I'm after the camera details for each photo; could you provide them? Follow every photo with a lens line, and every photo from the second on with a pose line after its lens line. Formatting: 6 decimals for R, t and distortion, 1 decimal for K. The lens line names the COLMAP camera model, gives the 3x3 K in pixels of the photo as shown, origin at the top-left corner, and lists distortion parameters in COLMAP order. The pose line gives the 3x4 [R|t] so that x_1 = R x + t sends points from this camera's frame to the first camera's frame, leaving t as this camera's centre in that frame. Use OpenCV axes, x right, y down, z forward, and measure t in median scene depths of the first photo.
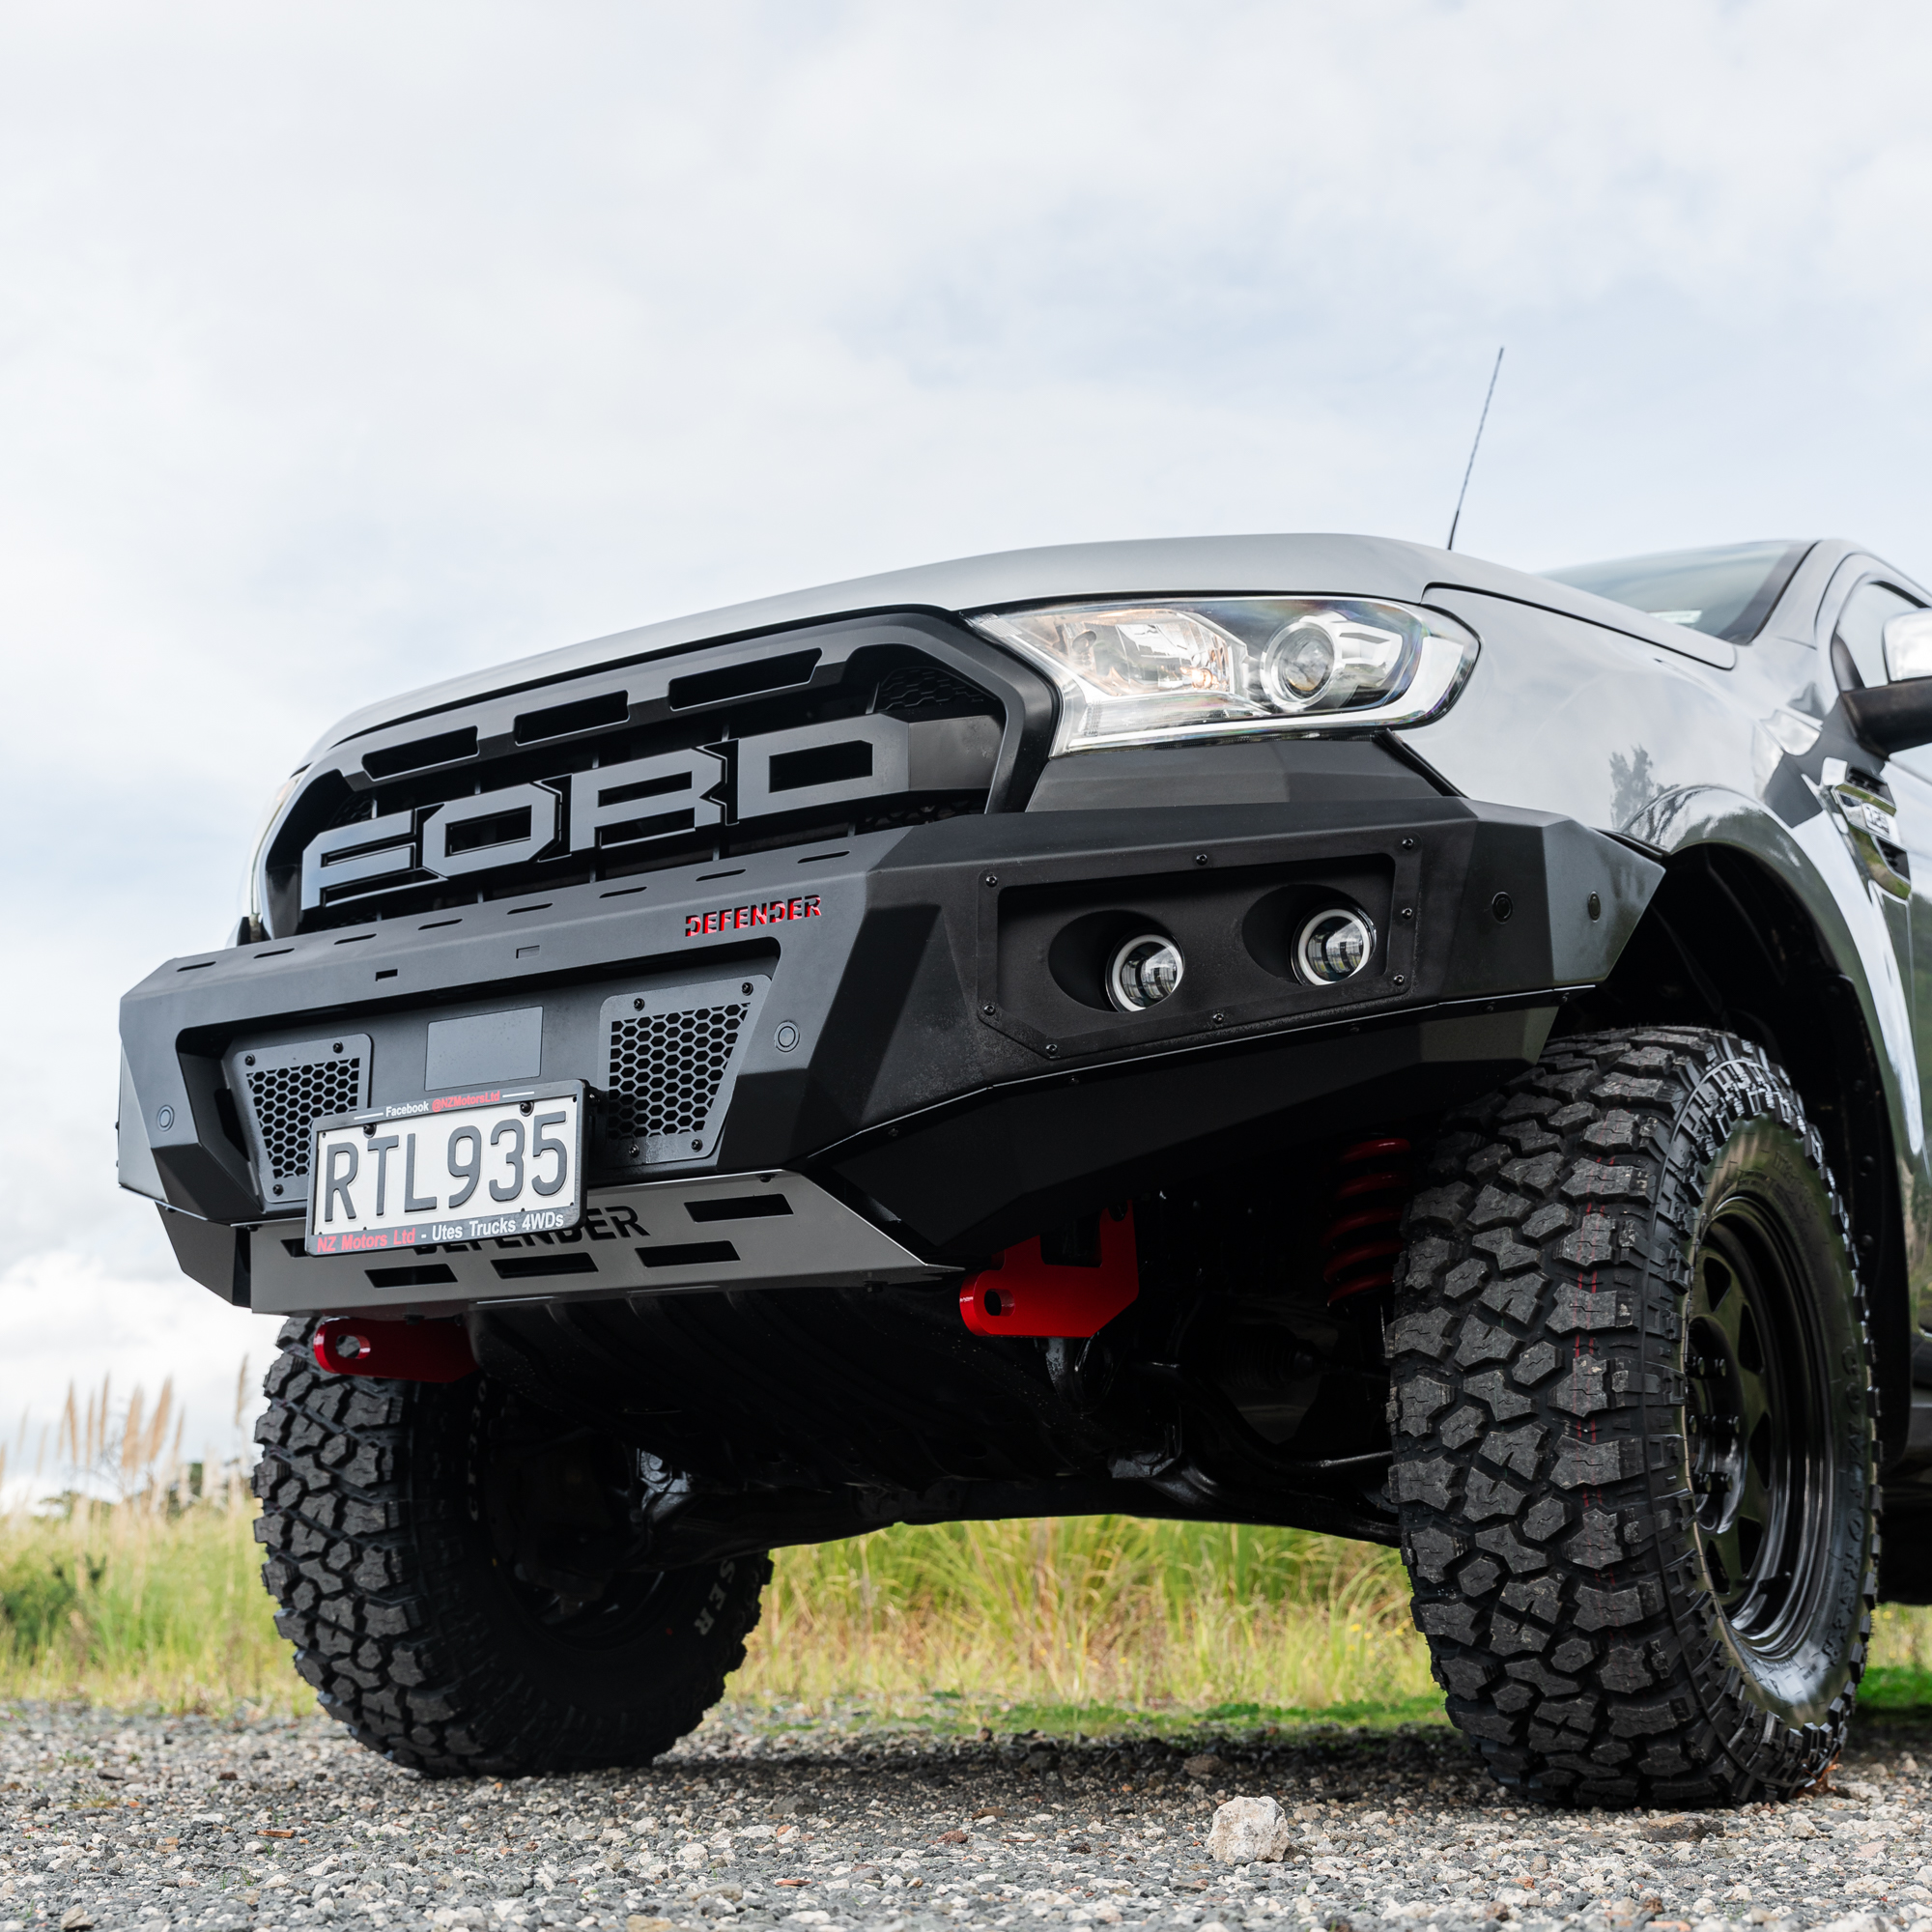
lens RADIAL K [[2965.4, 0, 1023.2], [0, 2965.4, 1174.0], [0, 0, 1]] dist [0.019957, 0.010233]
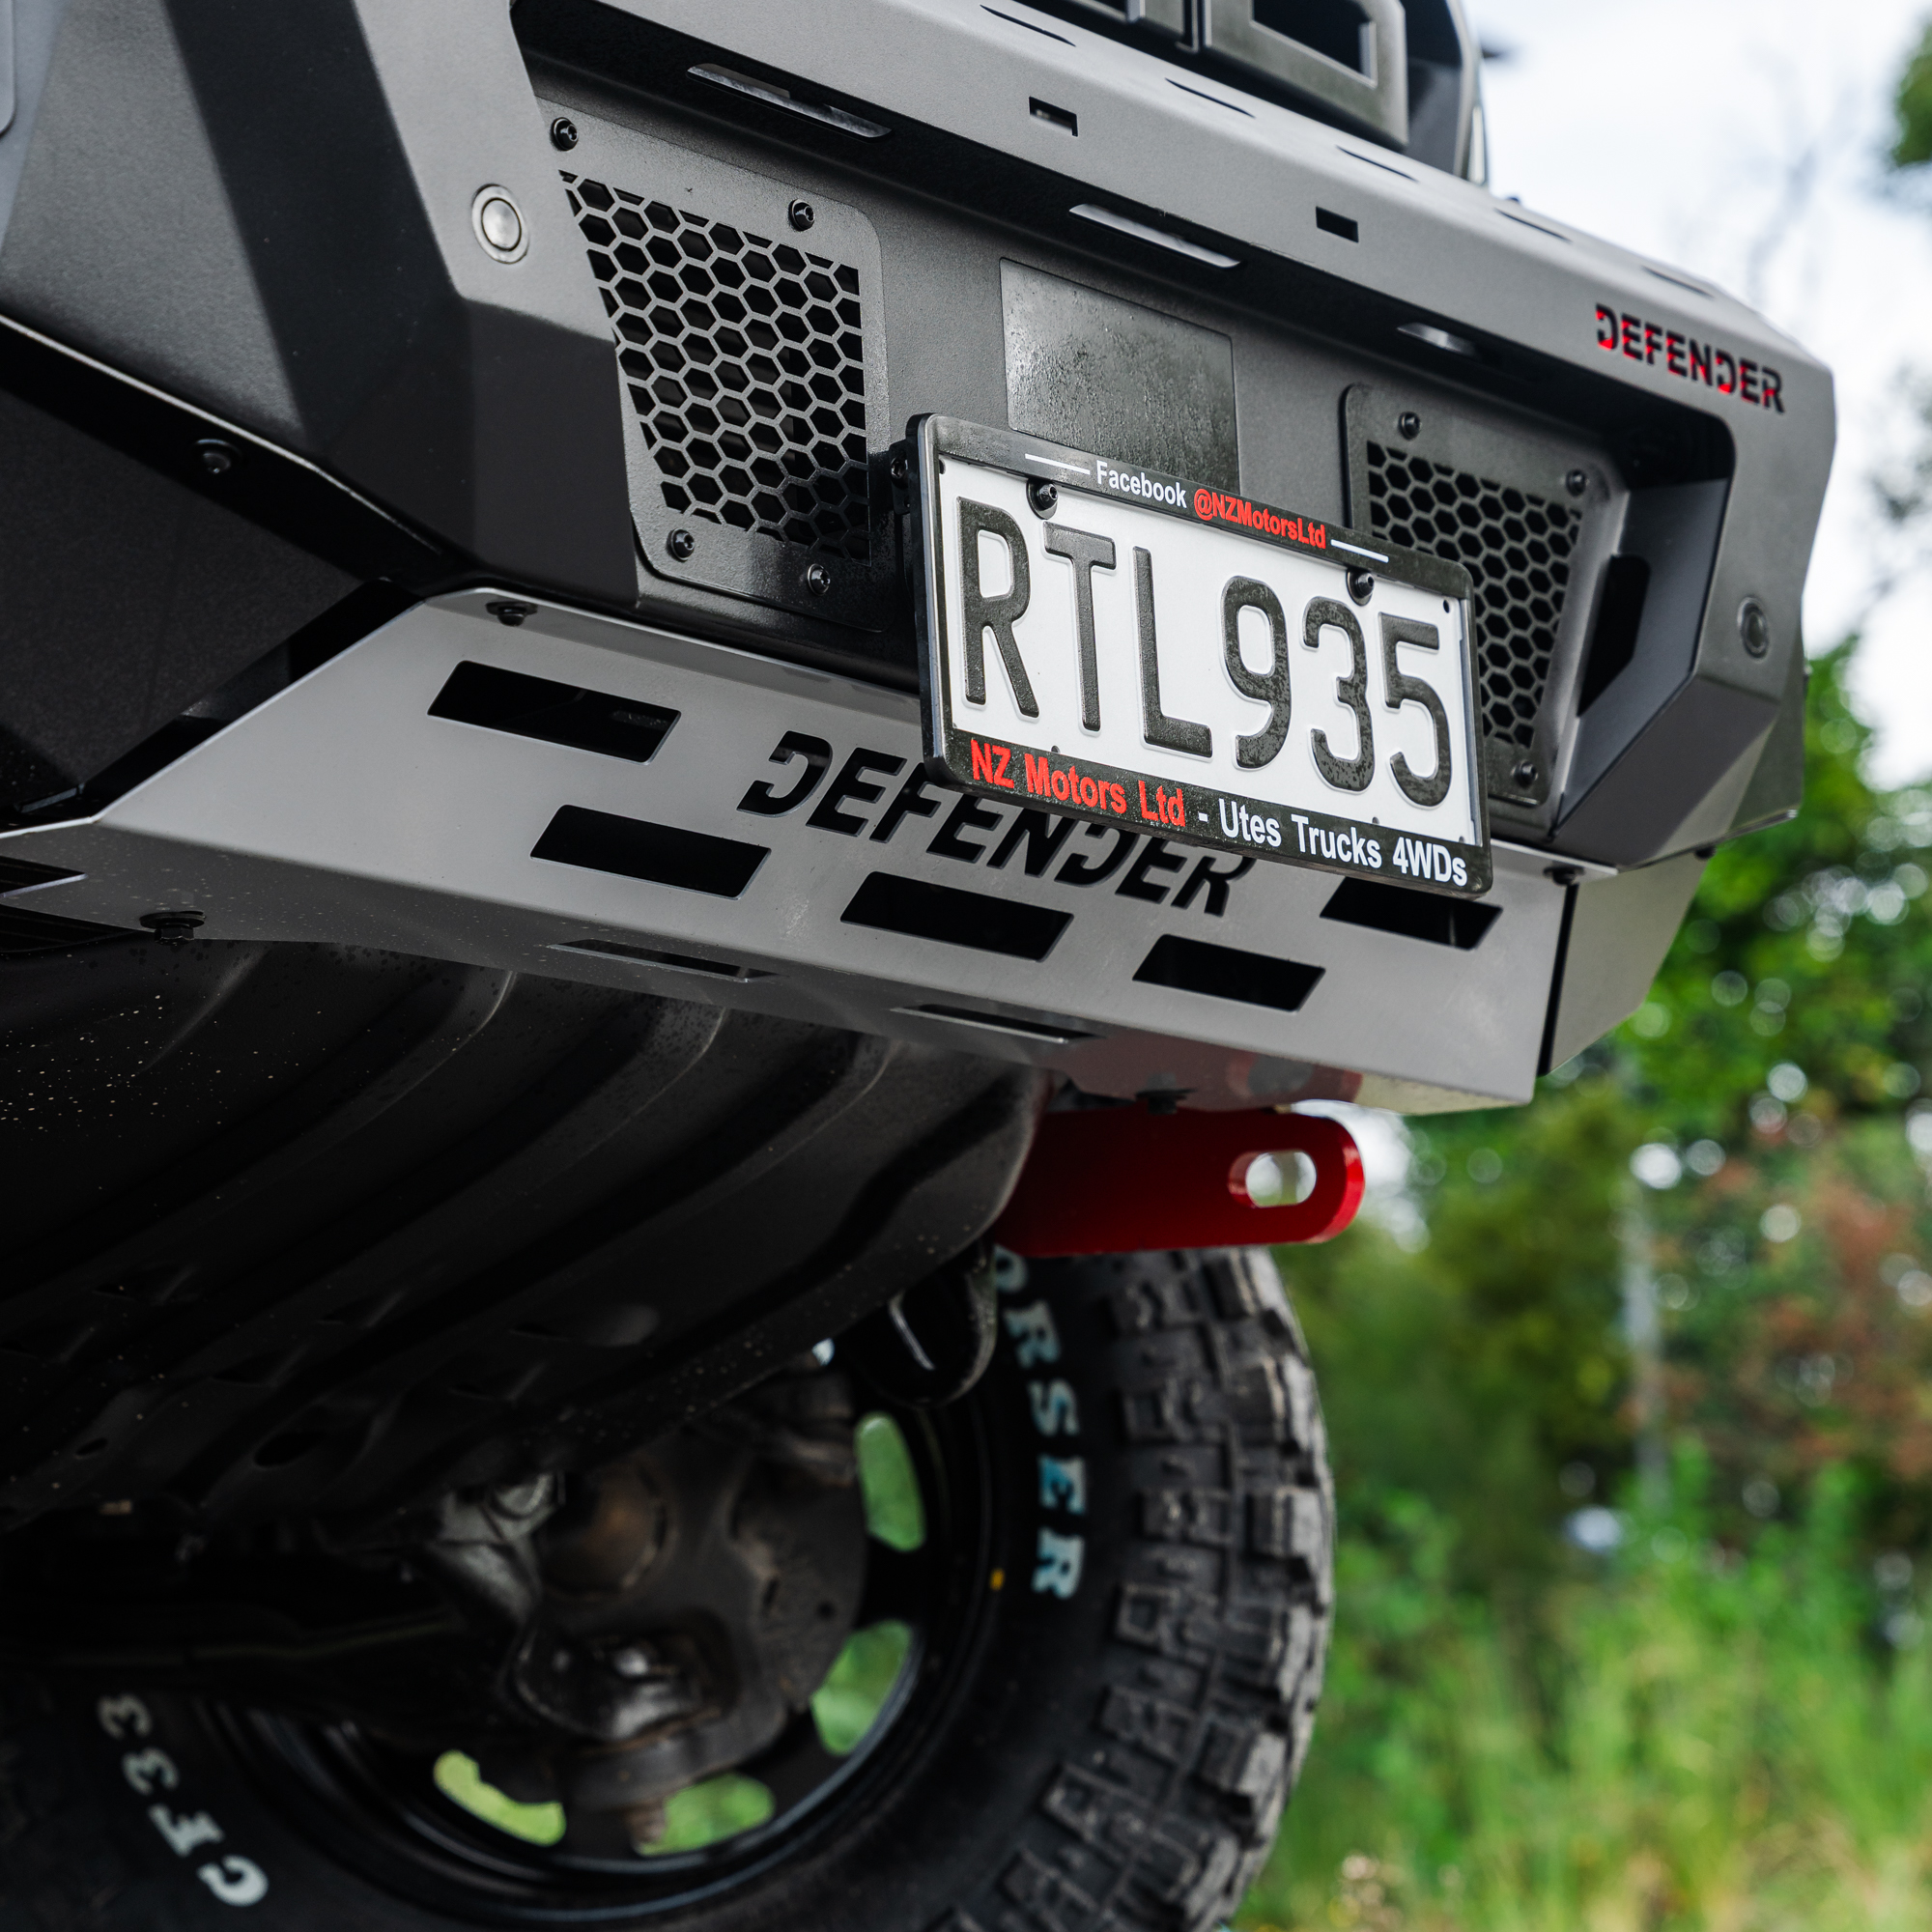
lens RADIAL K [[6076.2, 0, 1099.5], [0, 6076.2, 966.0], [0, 0, 1]] dist [-0.007254, 1.628757]
pose [[0.048240, 0.172819, 0.983772, -1.010023], [-0.110996, 0.979746, -0.166669, 0.179788], [-0.992649, -0.101155, 0.066445, 0.959256]]
